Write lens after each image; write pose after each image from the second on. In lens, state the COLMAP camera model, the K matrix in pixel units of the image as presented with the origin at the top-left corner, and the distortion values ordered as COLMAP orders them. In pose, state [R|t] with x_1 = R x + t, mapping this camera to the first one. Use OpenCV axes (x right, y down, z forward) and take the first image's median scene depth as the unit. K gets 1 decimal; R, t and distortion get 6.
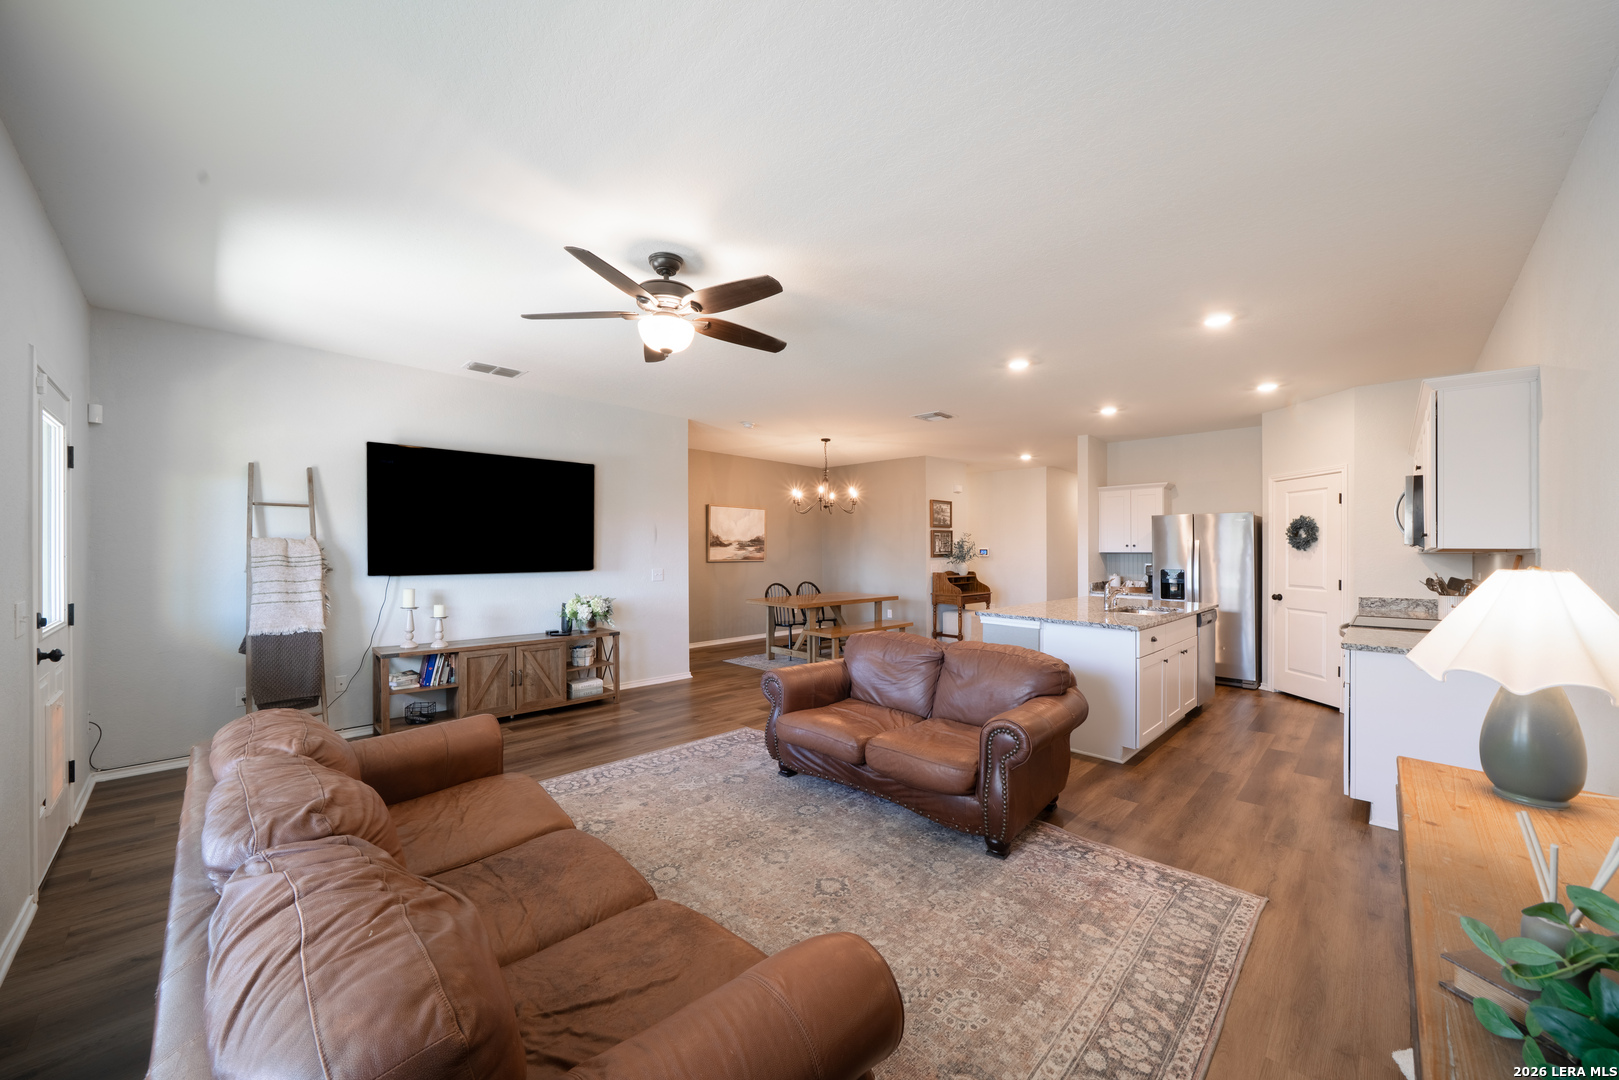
lens RADIAL K [[602.1, 0, 815.2], [0, 602.1, 545.2], [0, 0, 1]] dist [-0.002307, -0.000057]
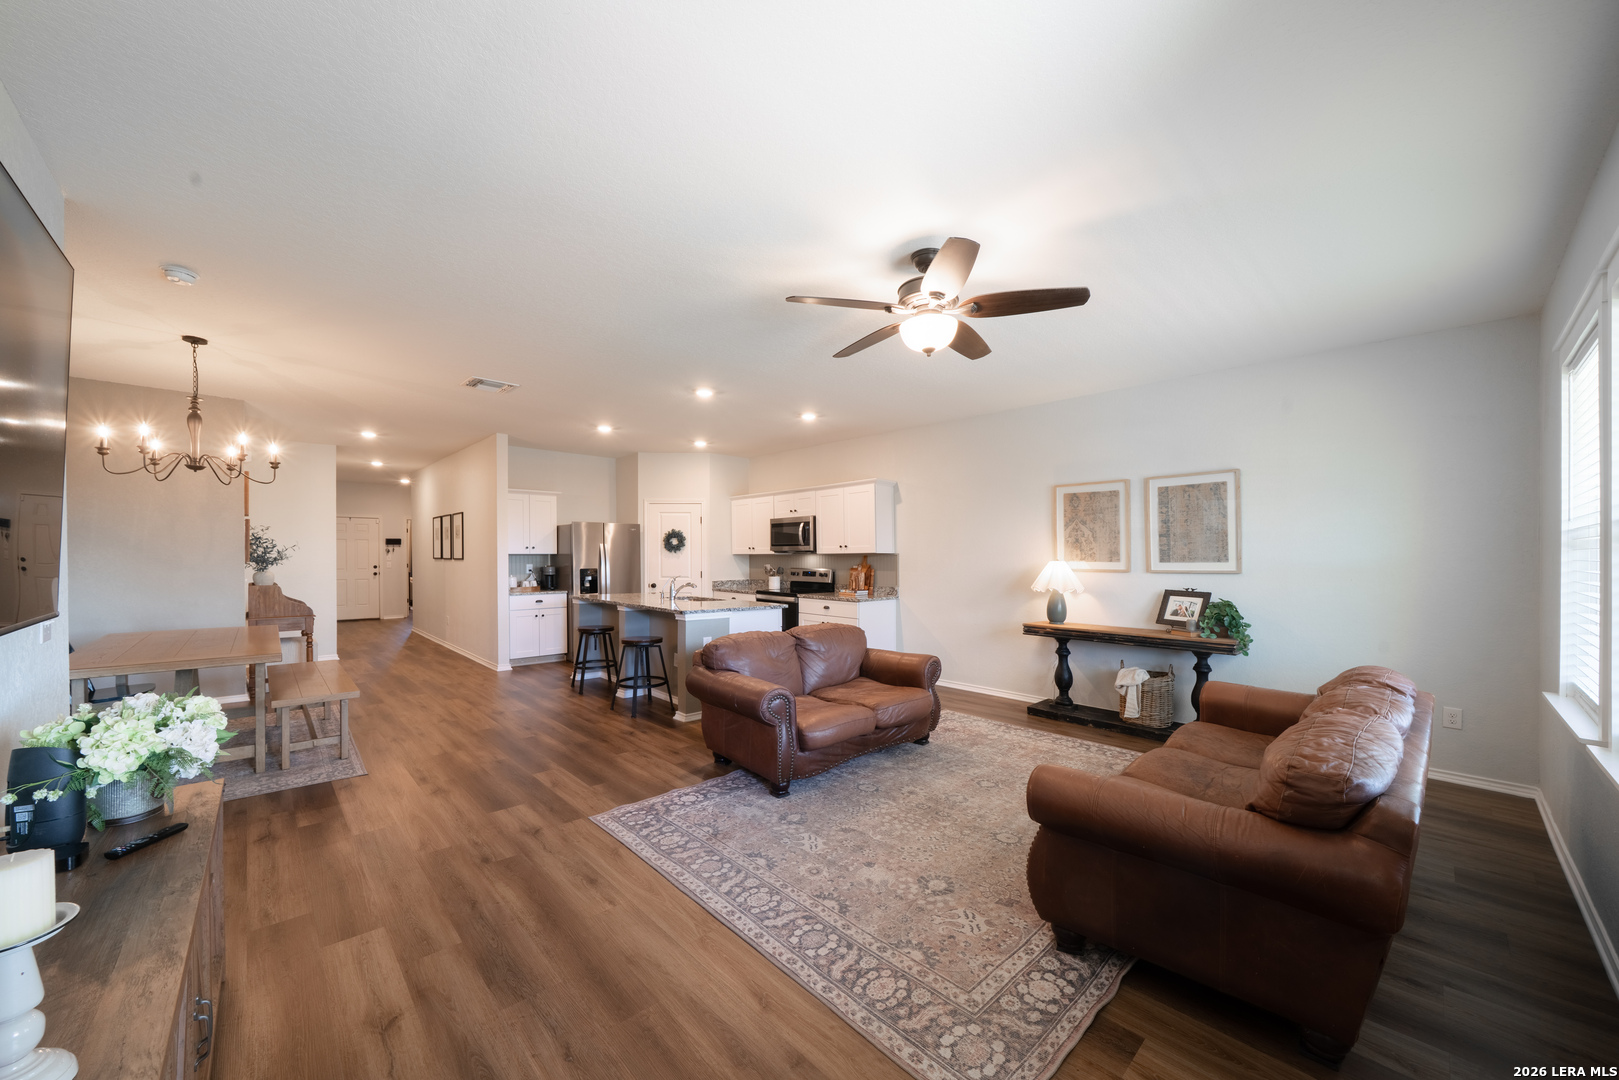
lens RADIAL K [[602.1, 0, 802.7], [0, 602.1, 551.3], [0, 0, 1]] dist [-0.002307, -0.000057]
pose [[0.043825, 0.003246, 0.999034, -1.009029], [-0.006403, 0.999975, -0.002968, 0.012344], [-0.999019, -0.006267, 0.043844, 0.972700]]
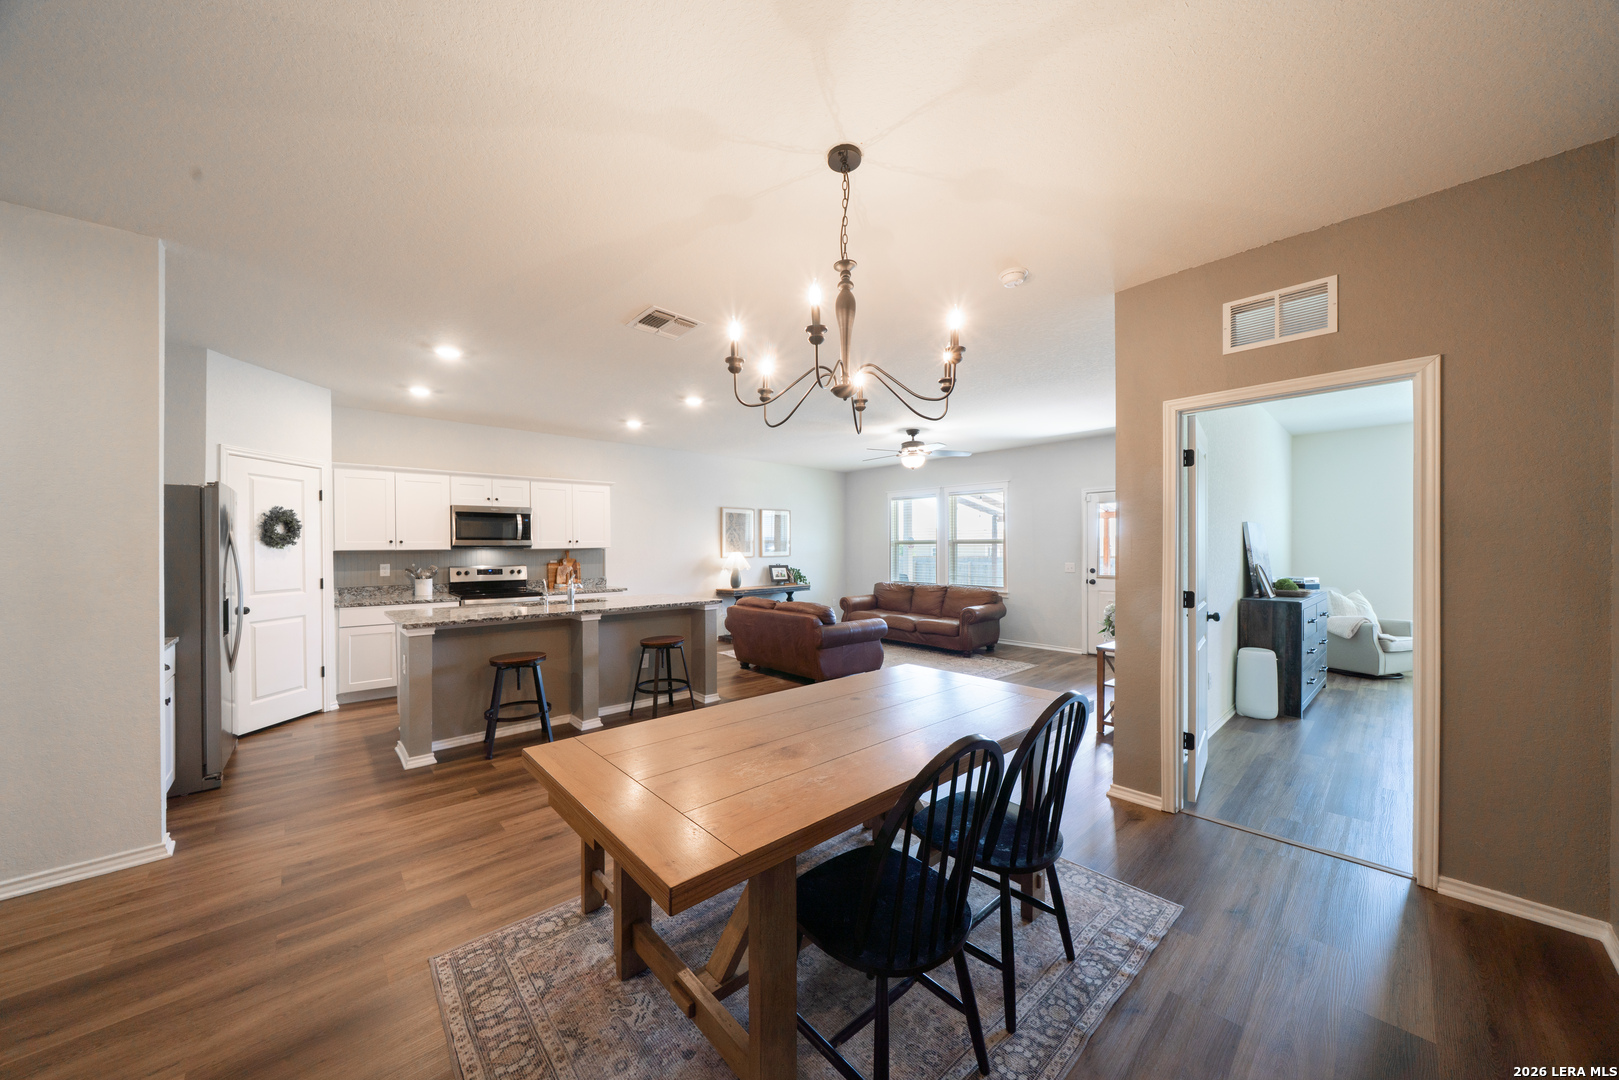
lens RADIAL K [[548.0, 0, 798.1], [0, 548.0, 546.9], [0, 0, 1]] dist [-0.000509, -0.000092]
pose [[-0.998891, 0.003698, 0.046948, 0.100314], [0.003461, 0.999981, -0.005119, 0.019132], [-0.046966, -0.004951, -0.998884, 2.687666]]
